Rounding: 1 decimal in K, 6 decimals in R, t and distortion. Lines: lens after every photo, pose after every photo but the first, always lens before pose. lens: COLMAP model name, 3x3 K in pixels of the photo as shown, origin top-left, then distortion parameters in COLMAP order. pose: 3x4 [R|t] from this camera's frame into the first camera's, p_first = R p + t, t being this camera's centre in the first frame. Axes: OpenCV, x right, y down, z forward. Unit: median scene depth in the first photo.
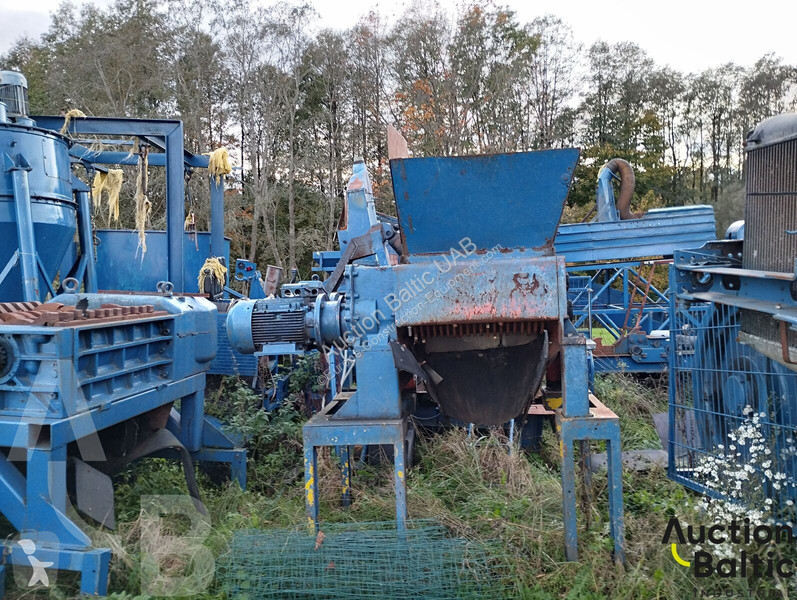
lens RADIAL K [[654.7, 0, 399.2], [0, 654.7, 301.3], [0, 0, 1]] dist [0.077607, -0.090315]
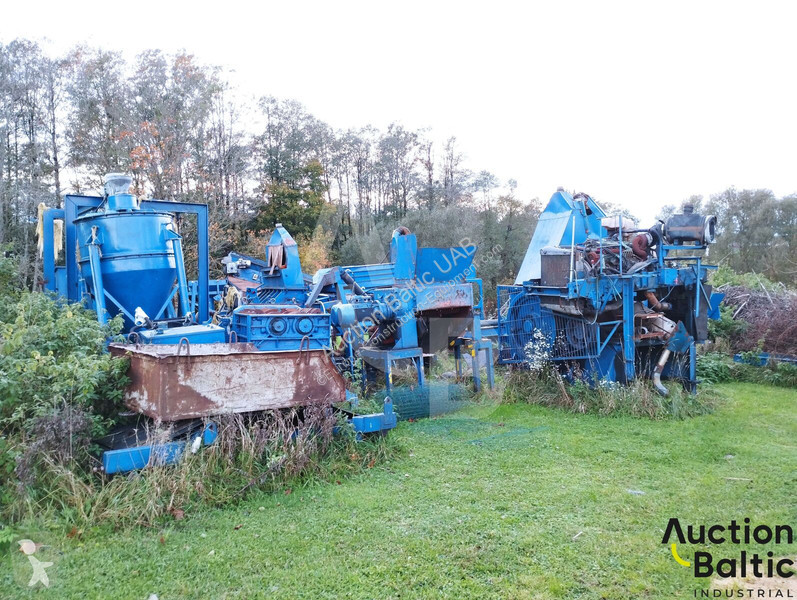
lens RADIAL K [[662.7, 0, 398.5], [0, 662.7, 300.0], [0, 0, 1]] dist [0.078560, -0.082187]
pose [[0.863432, -0.027235, 0.503730, -0.935812], [0.047858, 0.998460, -0.028050, 0.042275], [-0.502191, 0.048327, 0.863405, -0.823865]]
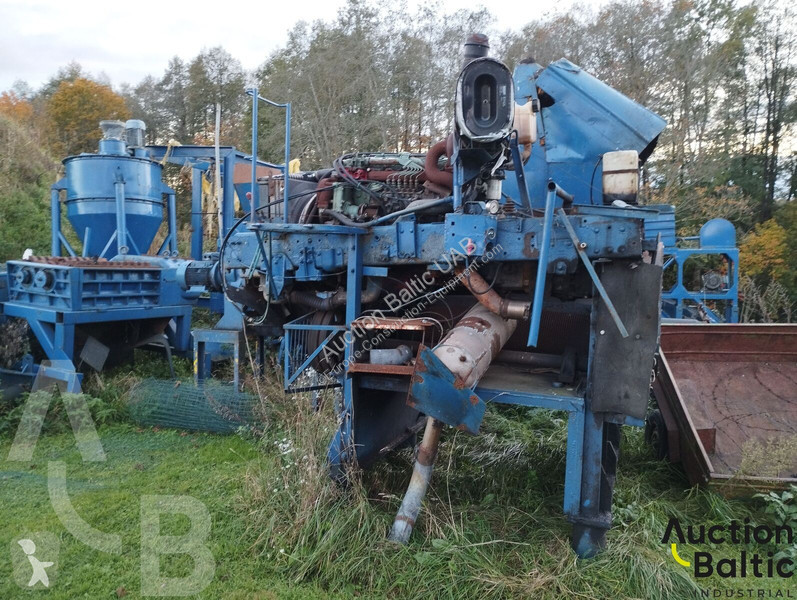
lens RADIAL K [[654.7, 0, 399.2], [0, 654.7, 301.3], [0, 0, 1]] dist [0.077607, -0.090315]
pose [[0.940404, 0.060432, -0.334646, 0.676488], [-0.054397, 0.998144, 0.027387, 0.020198], [0.335680, -0.007551, 0.941946, -0.357402]]
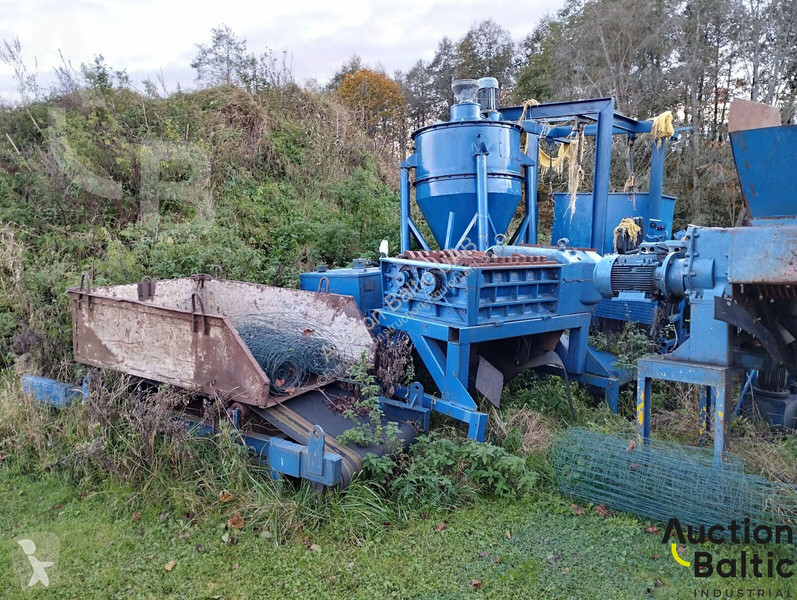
lens RADIAL K [[654.7, 0, 399.2], [0, 654.7, 301.3], [0, 0, 1]] dist [0.077607, -0.090315]
pose [[0.751810, 0.088076, -0.653471, 0.213519], [-0.044919, 0.995578, 0.082508, 0.000511], [0.657848, -0.032677, 0.752441, -0.144812]]
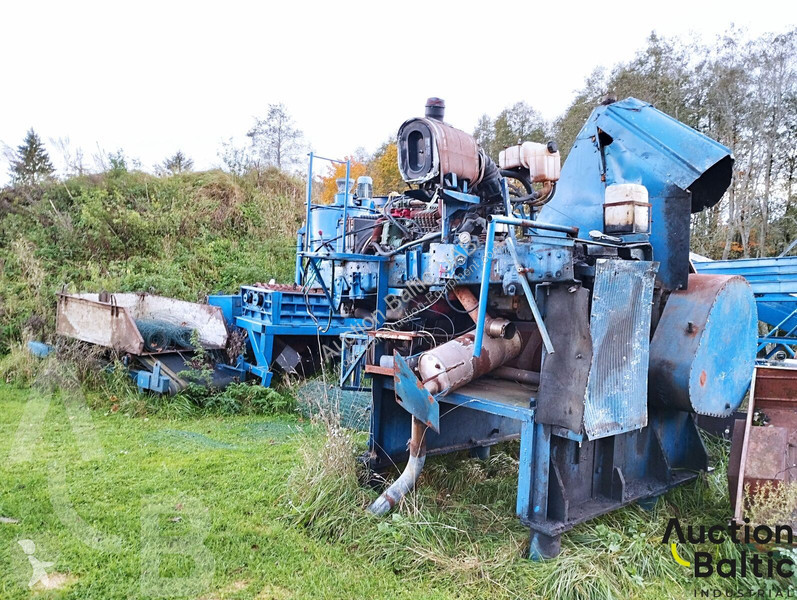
lens RADIAL K [[654.7, 0, 399.2], [0, 654.7, 301.3], [0, 0, 1]] dist [0.077607, -0.090315]
pose [[0.691490, 0.065945, -0.719369, 1.044027], [-0.098466, 0.995135, -0.003425, 0.023670], [0.715643, 0.073201, 0.694619, -0.288737]]
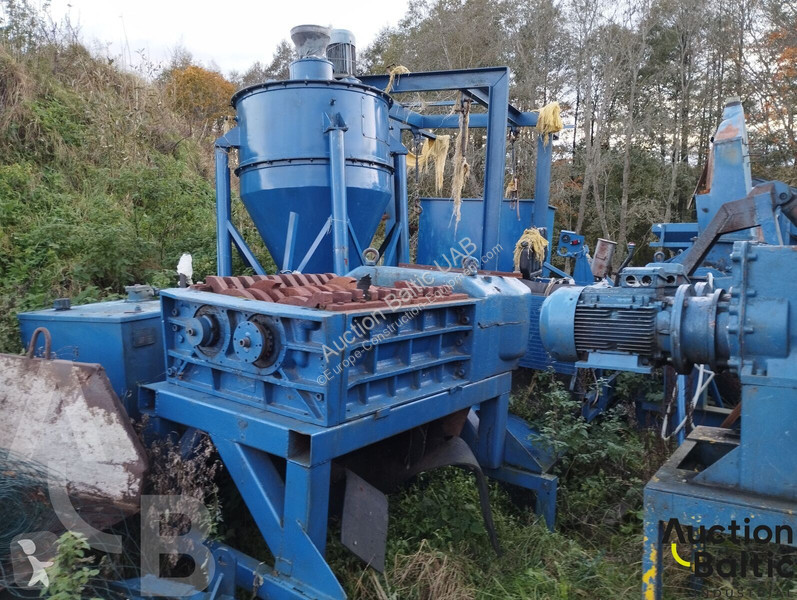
lens RADIAL K [[654.7, 0, 399.2], [0, 654.7, 301.3], [0, 0, 1]] dist [0.077607, -0.090315]
pose [[0.885448, 0.070738, -0.459323, -0.049624], [-0.051605, 0.997201, 0.054094, -0.011774], [0.461865, -0.024194, 0.886620, 0.209083]]
